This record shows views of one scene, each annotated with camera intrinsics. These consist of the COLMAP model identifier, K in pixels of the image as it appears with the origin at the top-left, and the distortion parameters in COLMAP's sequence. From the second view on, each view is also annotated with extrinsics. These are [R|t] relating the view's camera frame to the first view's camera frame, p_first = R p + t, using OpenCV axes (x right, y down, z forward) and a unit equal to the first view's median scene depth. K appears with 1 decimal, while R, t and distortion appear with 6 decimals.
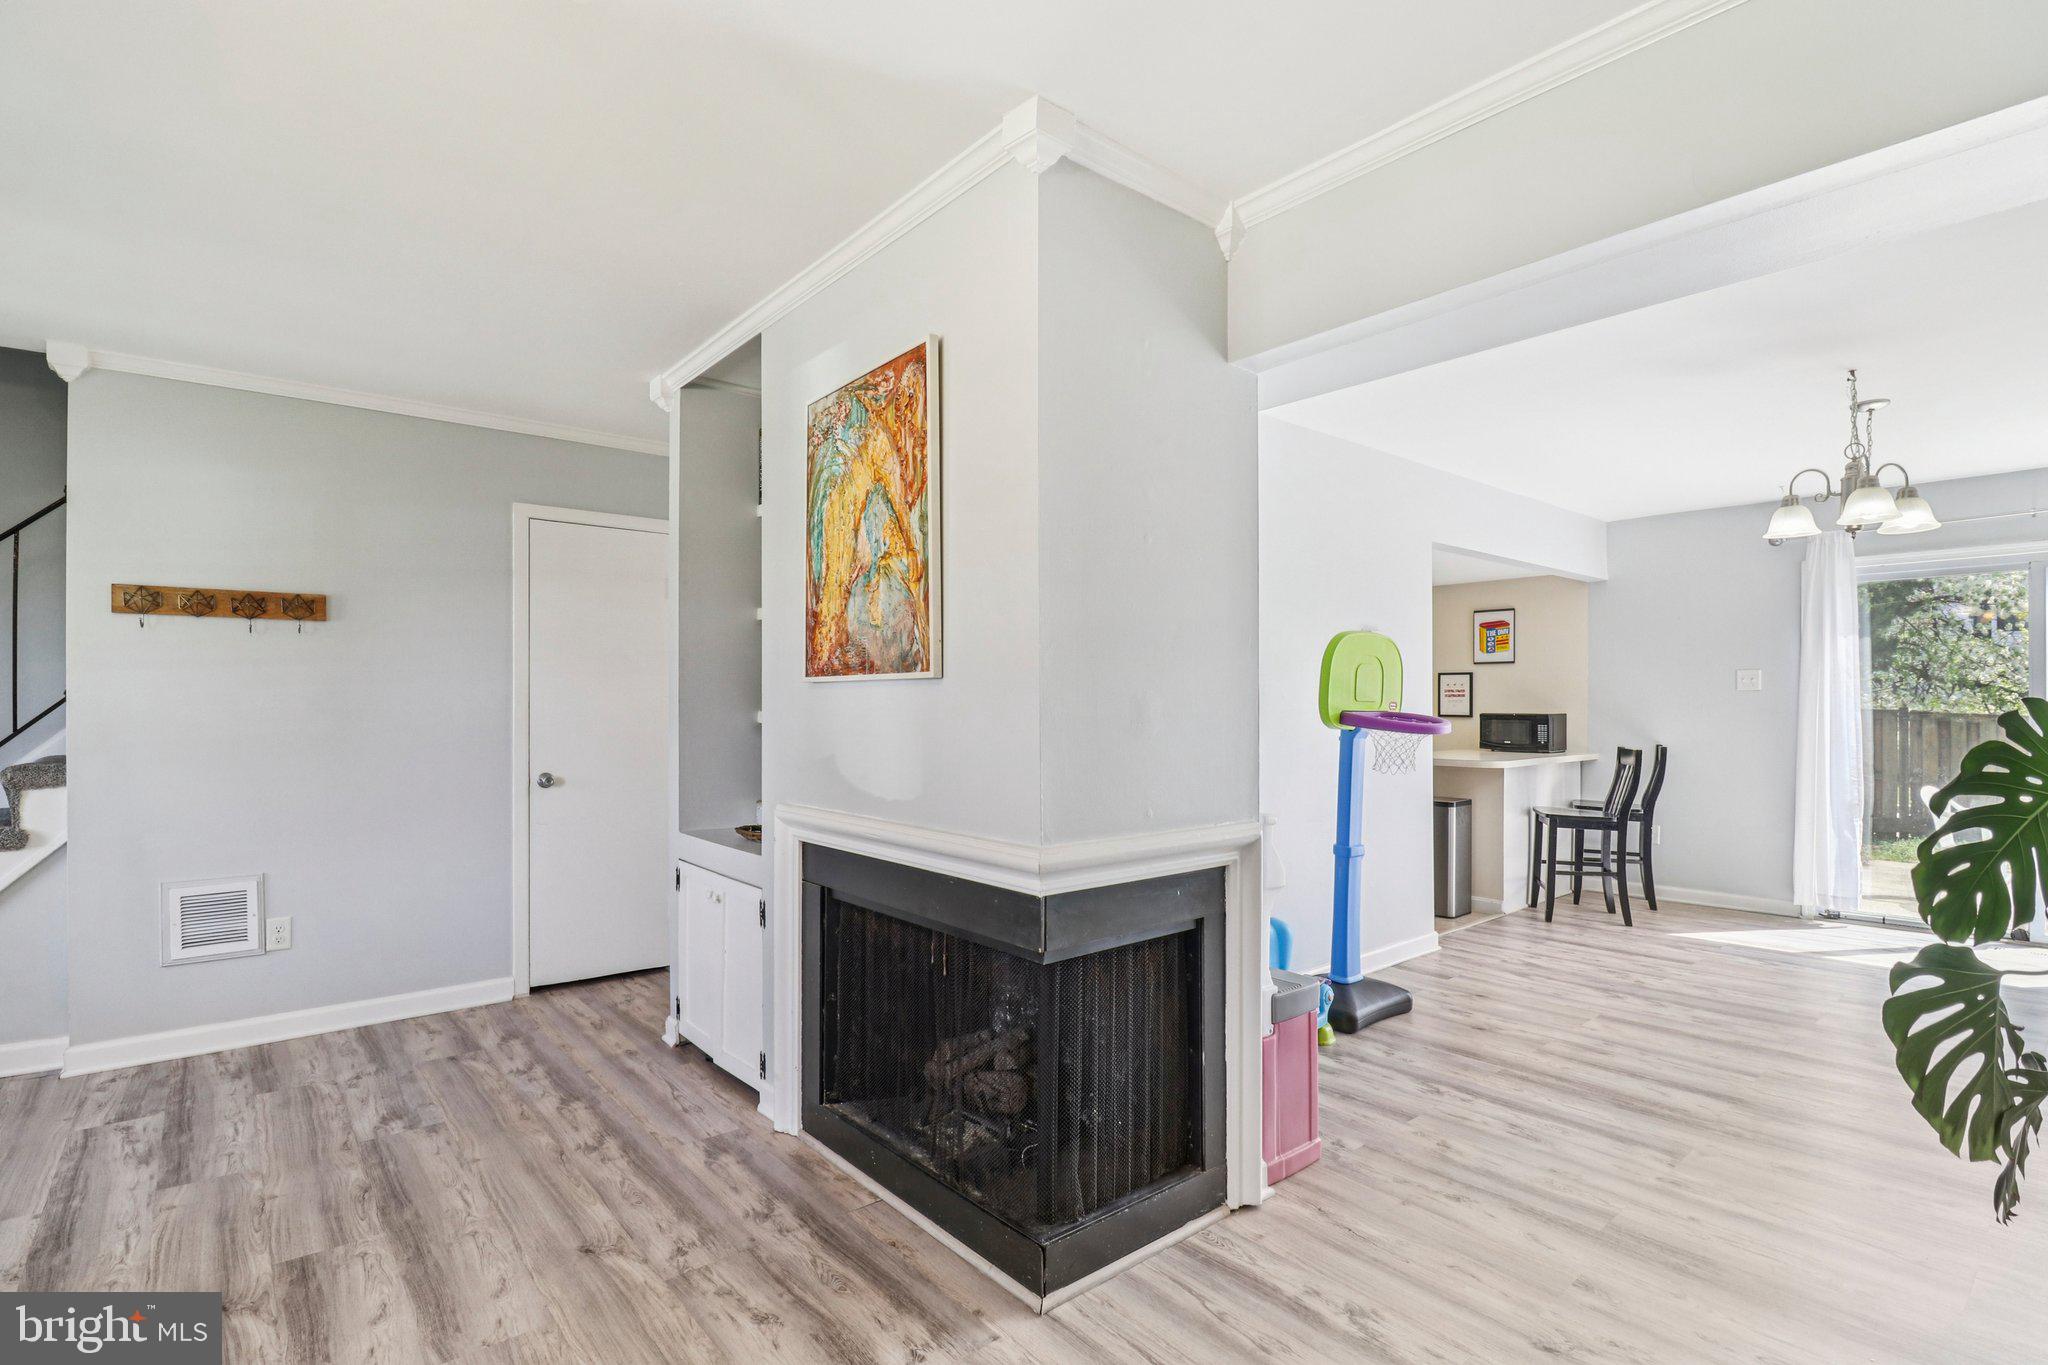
lens RADIAL K [[971.1, 0, 1000.3], [0, 971.1, 707.9], [0, 0, 1]] dist [-0.005668, -0.009045]
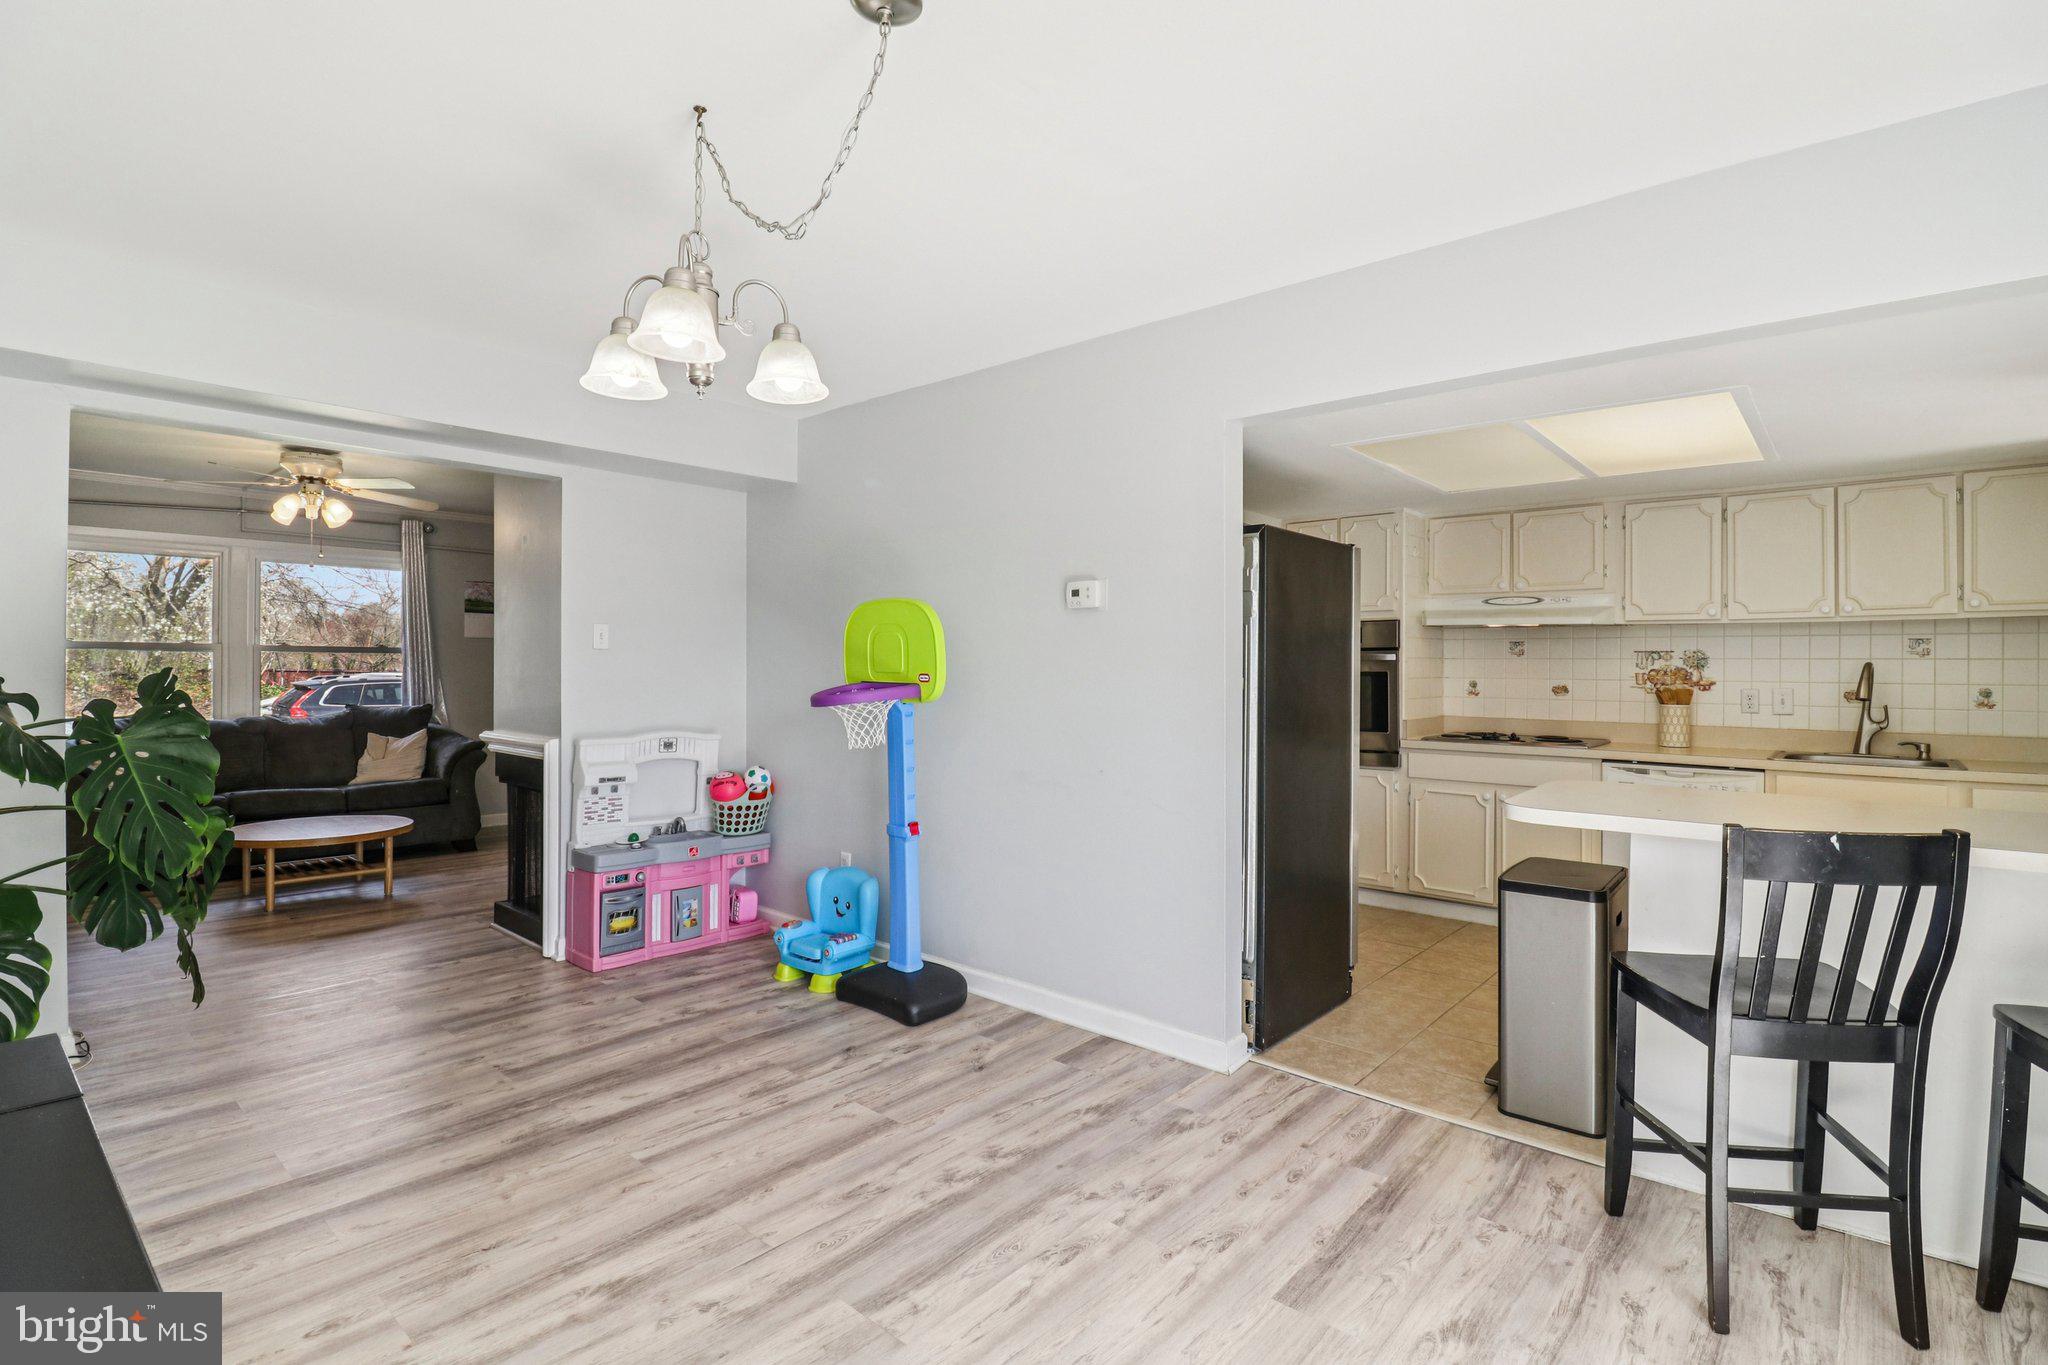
lens RADIAL K [[971.1, 0, 1013.8], [0, 971.1, 654.5], [0, 0, 1]] dist [-0.005668, -0.009045]
pose [[0.157121, -0.011423, -0.987513, 0.943921], [-0.011387, 0.999846, -0.013377, -0.007971], [0.987514, 0.013346, 0.156967, 0.688085]]
